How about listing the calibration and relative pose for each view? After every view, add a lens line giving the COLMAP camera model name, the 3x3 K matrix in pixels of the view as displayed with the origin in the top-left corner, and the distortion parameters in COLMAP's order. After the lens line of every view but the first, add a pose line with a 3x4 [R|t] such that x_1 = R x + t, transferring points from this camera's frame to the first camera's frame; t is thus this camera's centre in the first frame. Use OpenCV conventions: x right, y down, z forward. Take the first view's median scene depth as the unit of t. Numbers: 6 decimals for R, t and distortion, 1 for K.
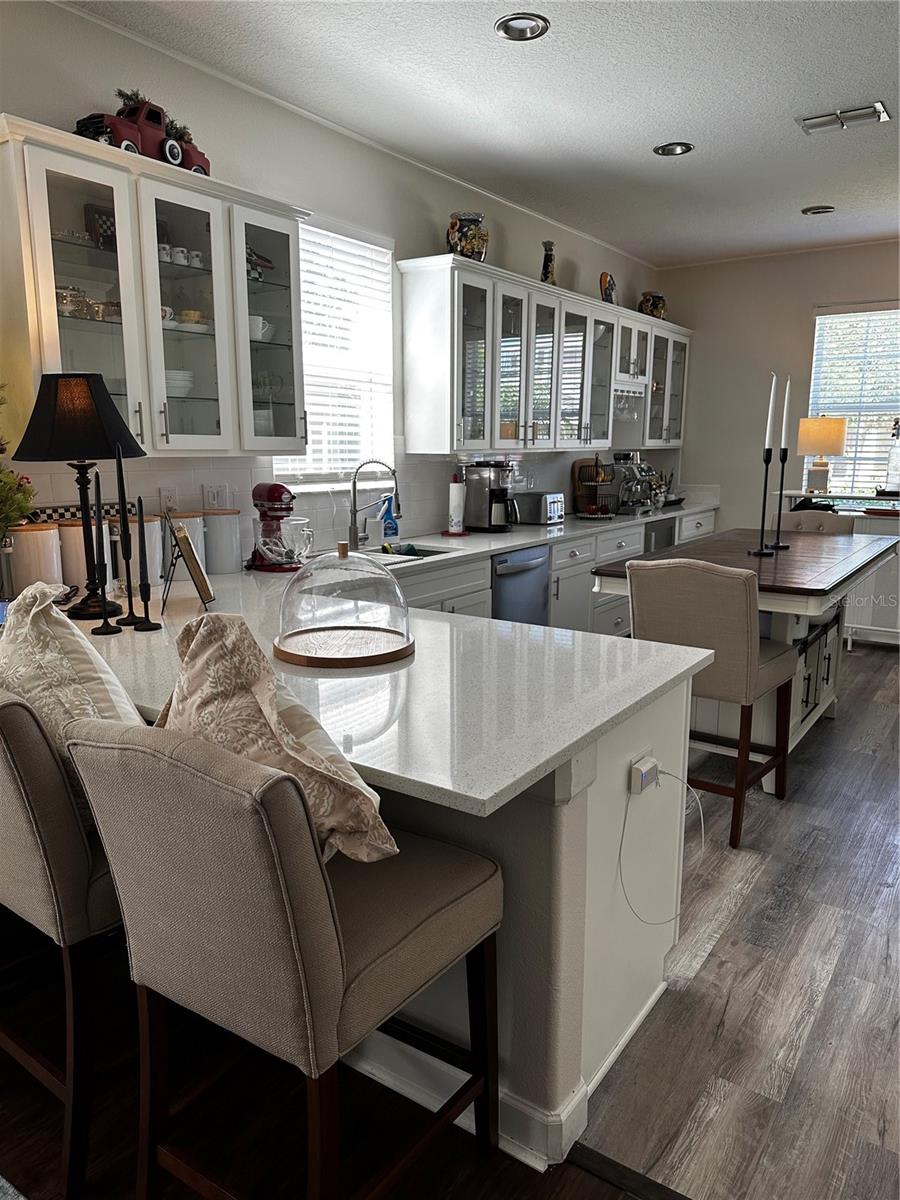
lens RADIAL K [[831.0, 0, 450.0], [0, 831.0, 600.0], [0, 0, 1]] dist [0.121282, -0.199801]
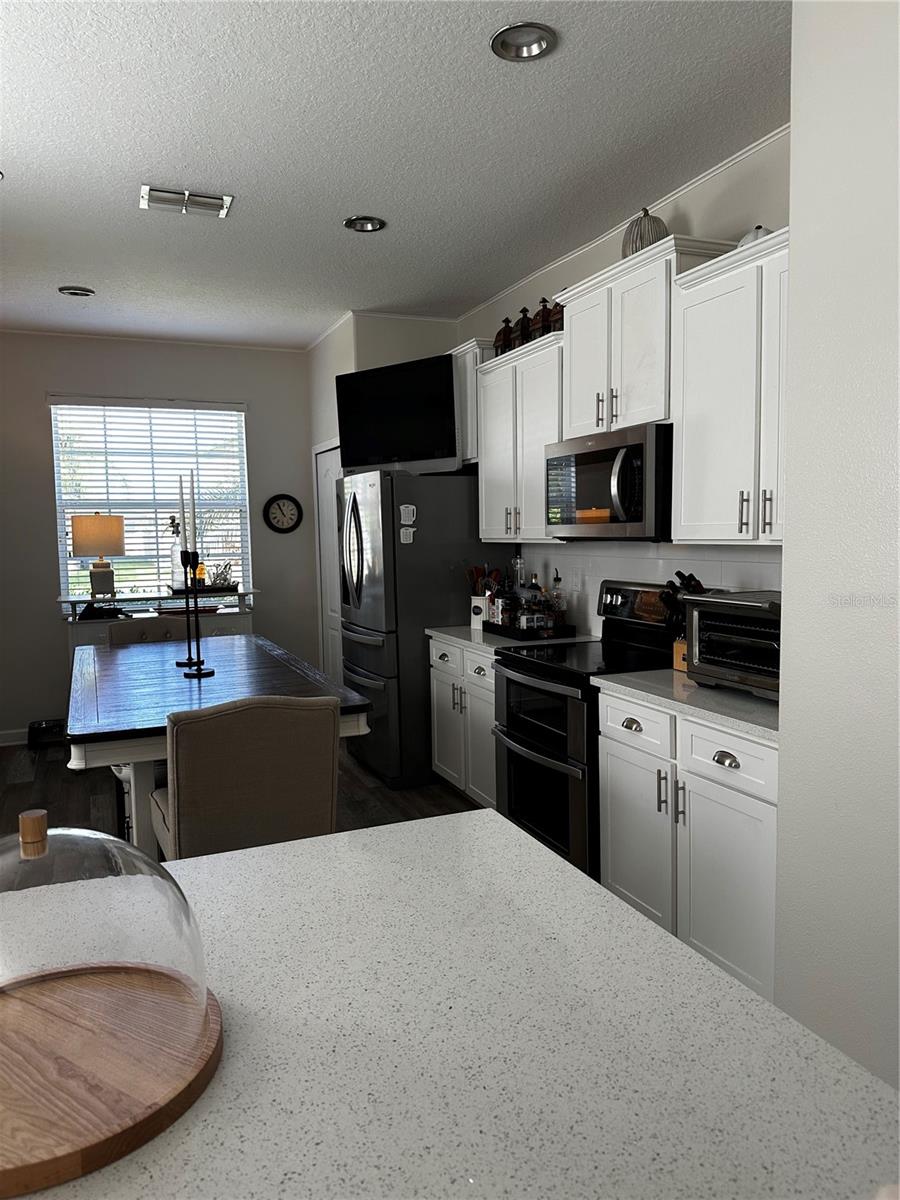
lens RADIAL K [[831.0, 0, 450.0], [0, 831.0, 600.0], [0, 0, 1]] dist [0.121282, -0.199801]
pose [[0.547868, -0.084243, 0.832312, -0.144088], [0.174427, 0.984553, -0.015164, -0.054291], [-0.818179, 0.153486, 0.554099, 0.237508]]
